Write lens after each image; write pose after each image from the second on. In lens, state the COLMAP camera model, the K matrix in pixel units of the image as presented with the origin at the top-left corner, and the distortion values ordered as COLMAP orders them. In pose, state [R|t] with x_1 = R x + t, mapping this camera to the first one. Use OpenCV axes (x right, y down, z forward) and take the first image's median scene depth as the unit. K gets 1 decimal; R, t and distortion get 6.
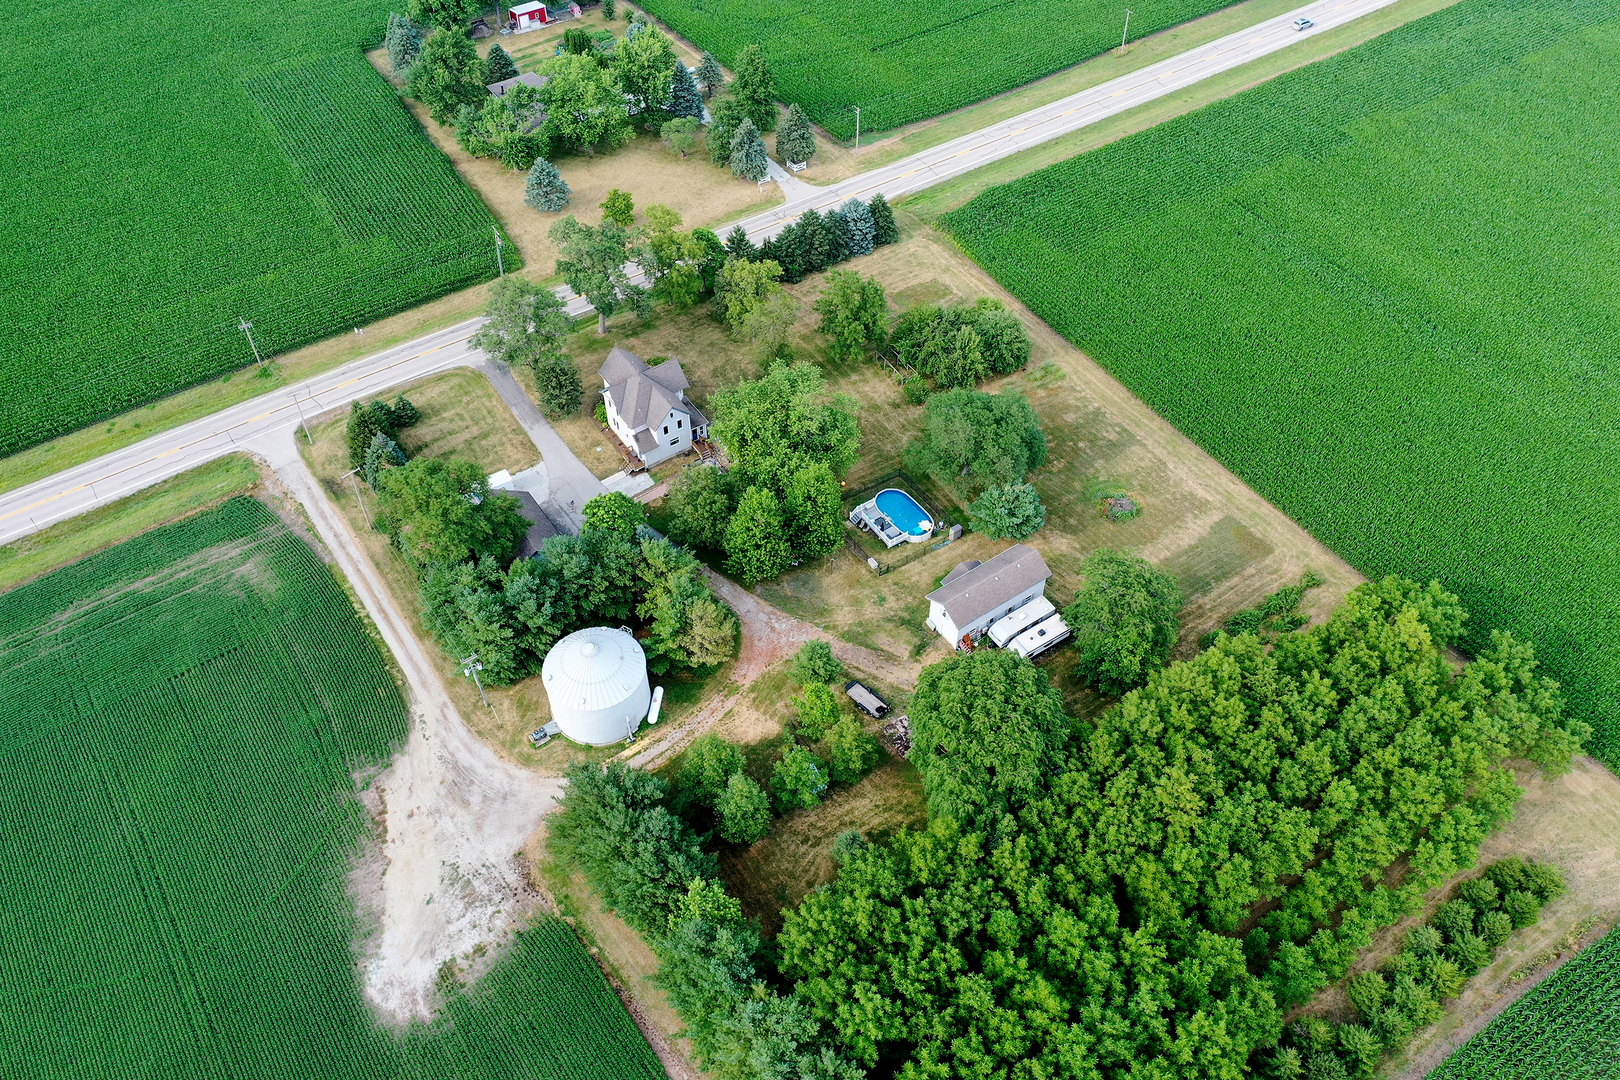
lens RADIAL K [[1271.4, 0, 810.0], [0, 1271.4, 540.0], [0, 0, 1]] dist [0.007296, -0.000140]
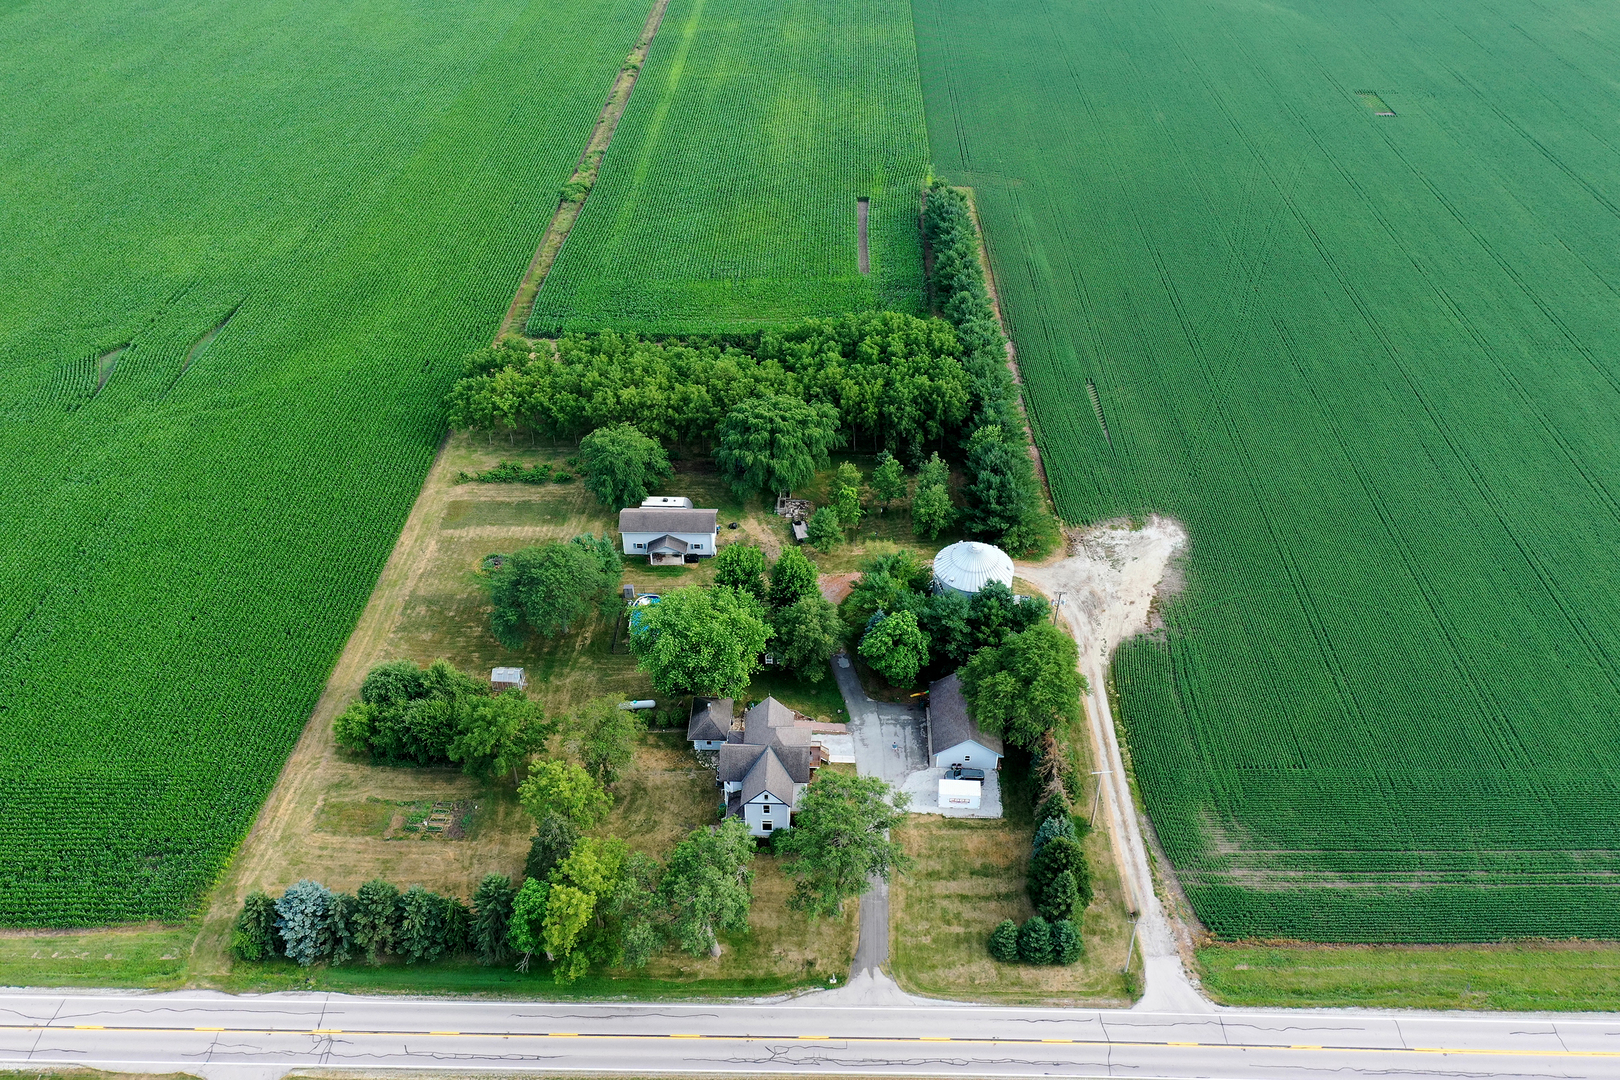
lens RADIAL K [[1271.4, 0, 810.0], [0, 1271.4, 540.0], [0, 0, 1]] dist [0.007296, -0.000140]
pose [[-0.808380, -0.354630, 0.469851, -0.548150], [0.439578, 0.167214, 0.882503, -0.967301], [-0.391527, 0.919933, 0.020716, 0.879137]]
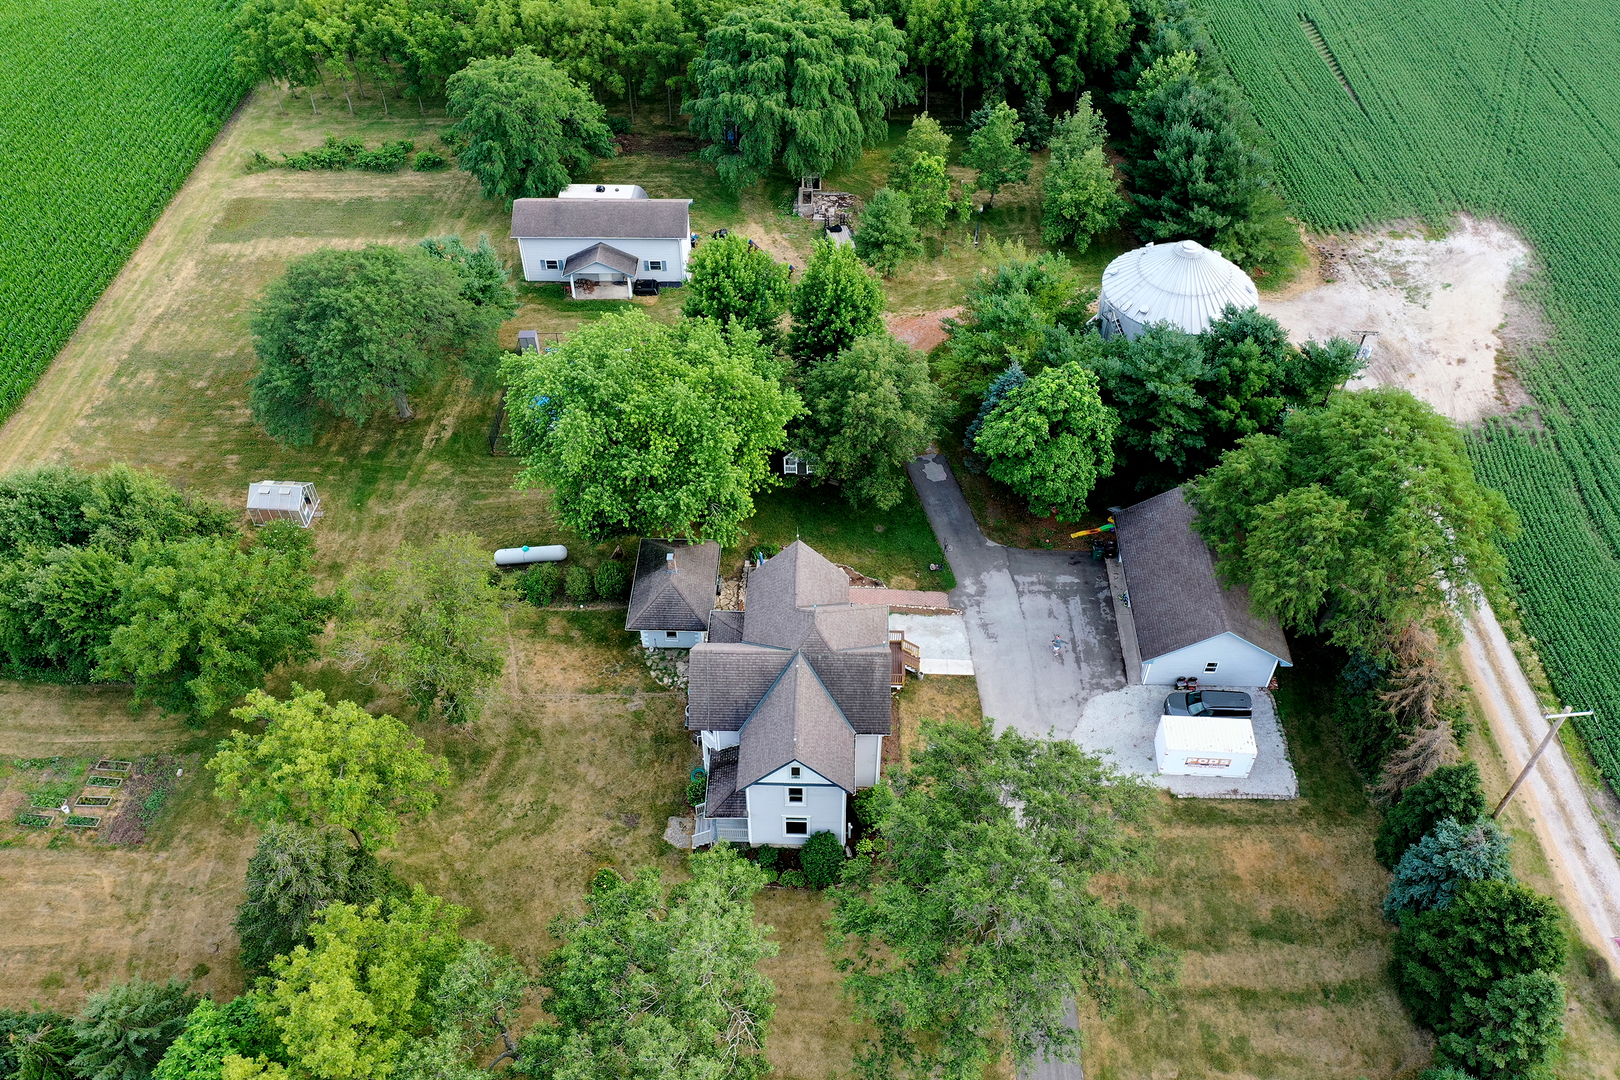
lens RADIAL K [[1271.4, 0, 810.0], [0, 1271.4, 540.0], [0, 0, 1]] dist [0.007296, -0.000140]
pose [[-0.809567, -0.414109, 0.416070, -0.301457], [0.438564, 0.044474, 0.897599, -0.508641], [-0.390208, 0.909140, 0.145609, 0.953532]]
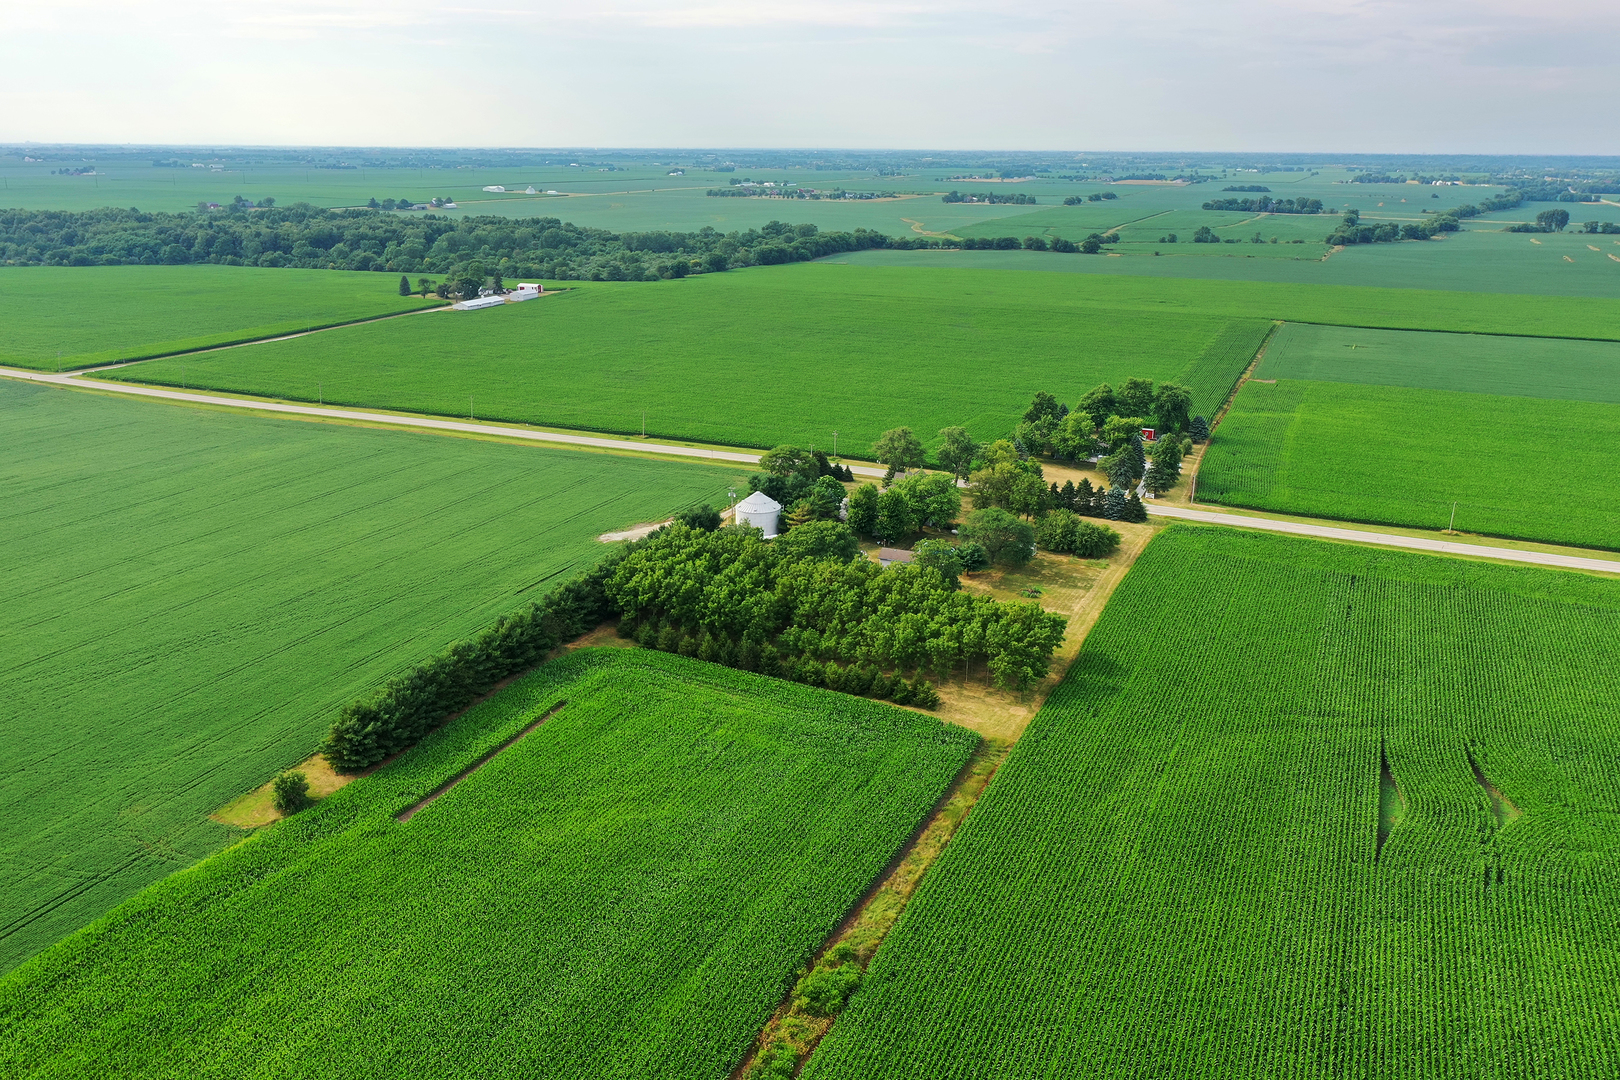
lens RADIAL K [[1271.4, 0, 810.0], [0, 1271.4, 540.0], [0, 0, 1]] dist [0.007296, -0.000140]
pose [[0.527151, 0.259555, -0.809162, 1.487179], [-0.636235, 0.751768, -0.173348, 0.413036], [0.563309, 0.606198, 0.561433, -0.152752]]
